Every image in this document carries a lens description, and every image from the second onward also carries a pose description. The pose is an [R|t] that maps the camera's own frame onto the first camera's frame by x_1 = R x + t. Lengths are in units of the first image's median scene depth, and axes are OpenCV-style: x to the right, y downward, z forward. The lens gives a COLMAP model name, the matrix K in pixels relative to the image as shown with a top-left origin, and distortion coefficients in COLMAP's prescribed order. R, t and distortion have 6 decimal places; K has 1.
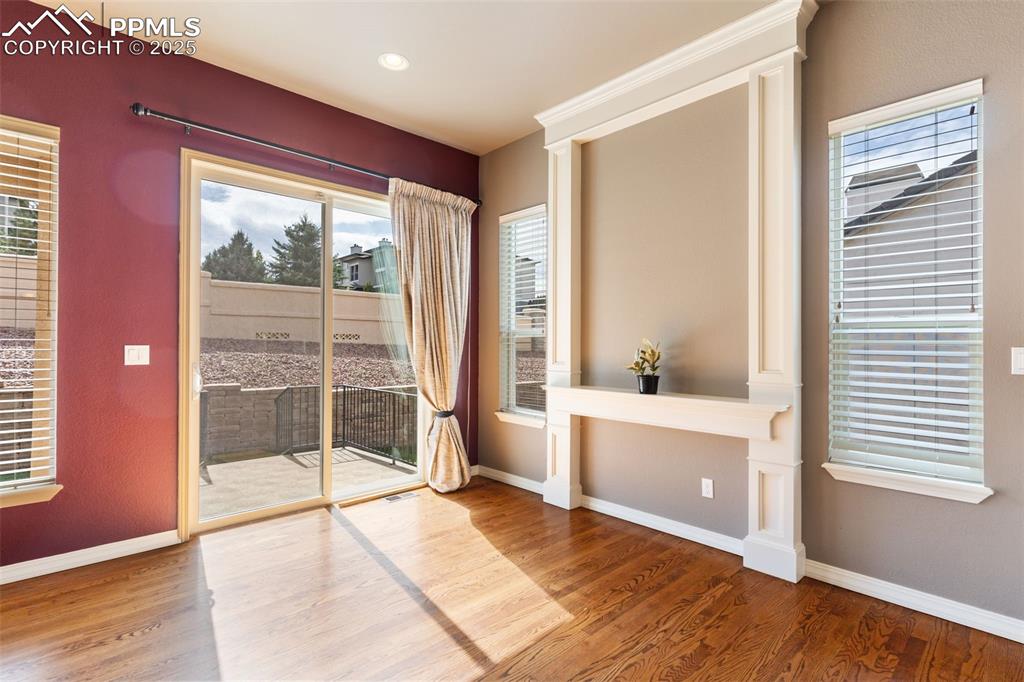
lens RADIAL K [[487.3, 0, 512.0], [0, 487.3, 339.2], [0, 0, 1]] dist [0.002942, -0.000037]
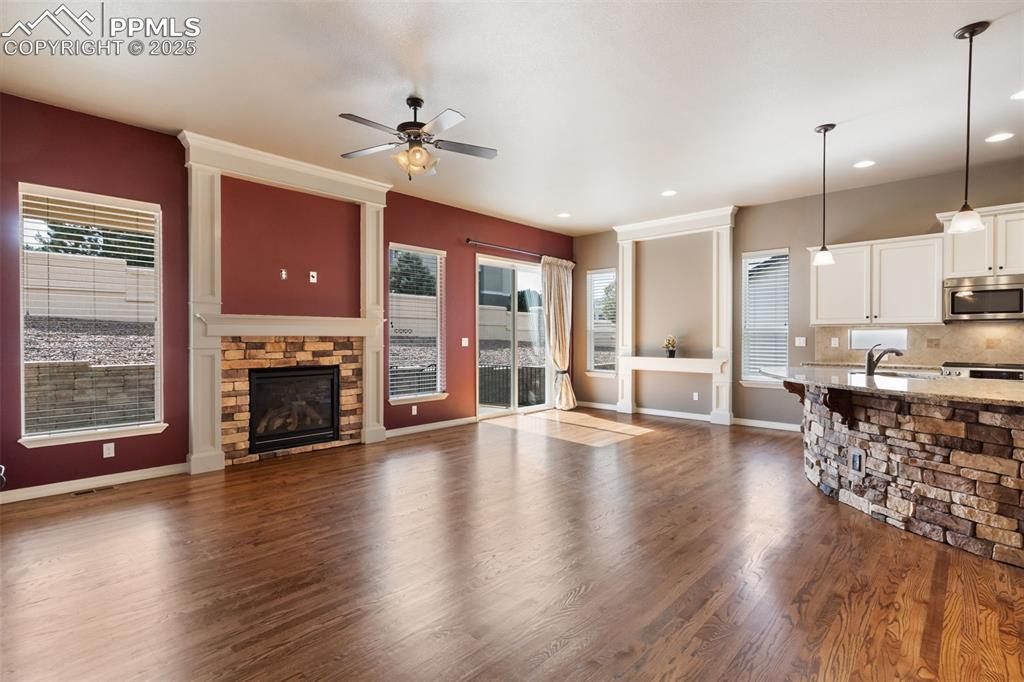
lens RADIAL K [[487.3, 0, 512.0], [0, 487.3, 339.2], [0, 0, 1]] dist [0.002942, -0.000037]
pose [[0.997893, -0.003051, 0.064802, -0.485800], [0.002039, 0.999875, 0.015680, -0.012374], [-0.064841, -0.015515, 0.997775, -0.984972]]
